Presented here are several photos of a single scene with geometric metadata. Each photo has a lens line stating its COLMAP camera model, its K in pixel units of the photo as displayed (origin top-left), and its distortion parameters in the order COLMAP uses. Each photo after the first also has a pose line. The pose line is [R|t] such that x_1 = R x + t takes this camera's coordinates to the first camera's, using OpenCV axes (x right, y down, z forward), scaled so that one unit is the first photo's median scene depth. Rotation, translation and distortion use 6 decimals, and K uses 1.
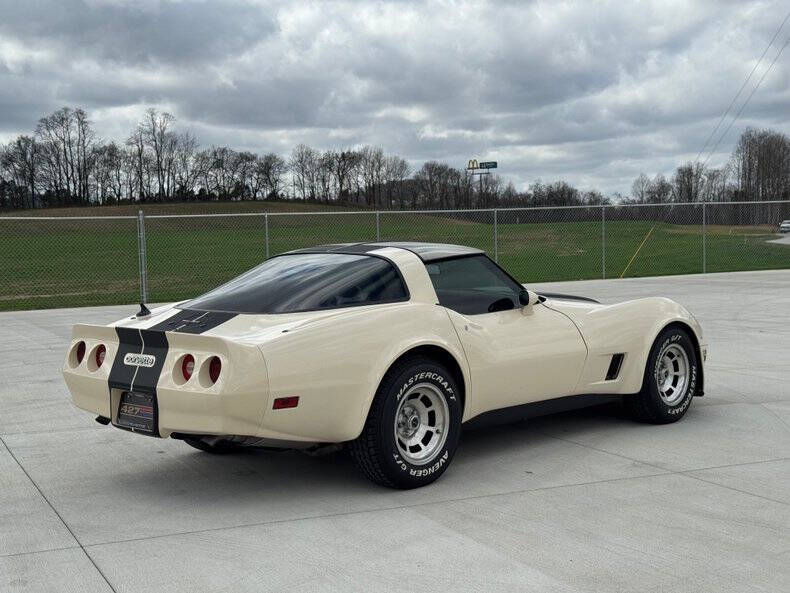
lens RADIAL K [[1074.3, 0, 396.5], [0, 1074.3, 273.4], [0, 0, 1]] dist [0.098496, 0.013522]
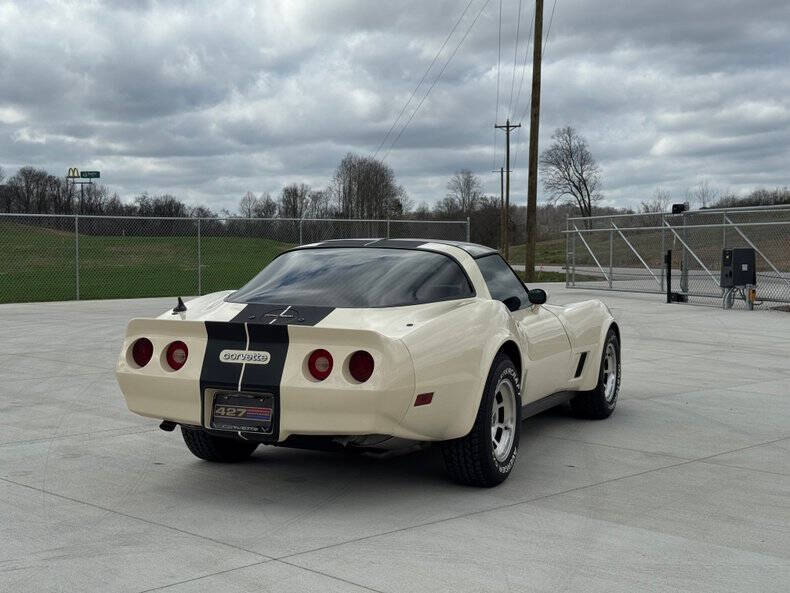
lens RADIAL K [[1074.9, 0, 395.0], [0, 1074.9, 296.5], [0, 0, 1]] dist [0.106721, -0.029042]
pose [[0.936510, 0.011526, 0.350452, -0.424864], [-0.013972, 0.999892, 0.004452, 0.023201], [-0.350363, -0.009066, 0.936570, 0.107124]]
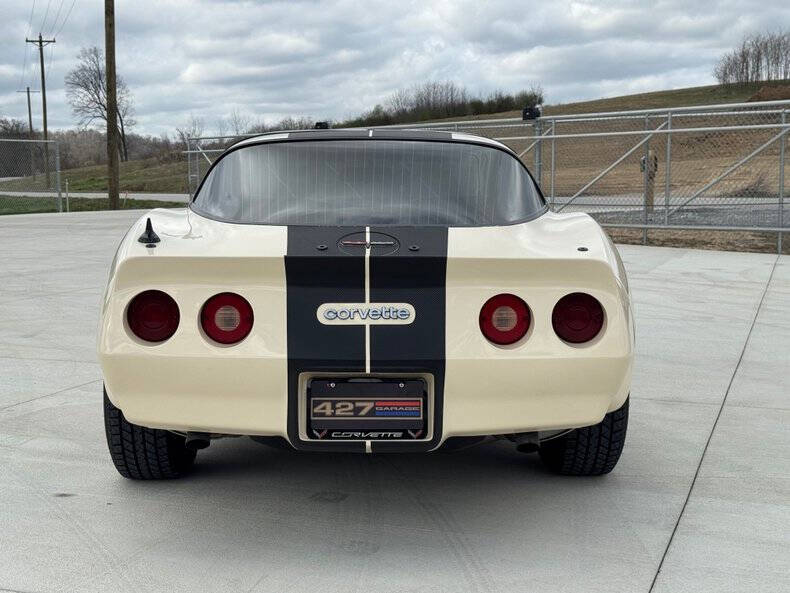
lens RADIAL K [[1074.9, 0, 395.0], [0, 1074.9, 296.5], [0, 0, 1]] dist [0.106721, -0.029042]
pose [[0.708798, -0.056660, 0.703132, -0.582012], [0.010323, 0.997495, 0.069975, 0.033954], [-0.705336, -0.042340, 0.707608, 0.599476]]
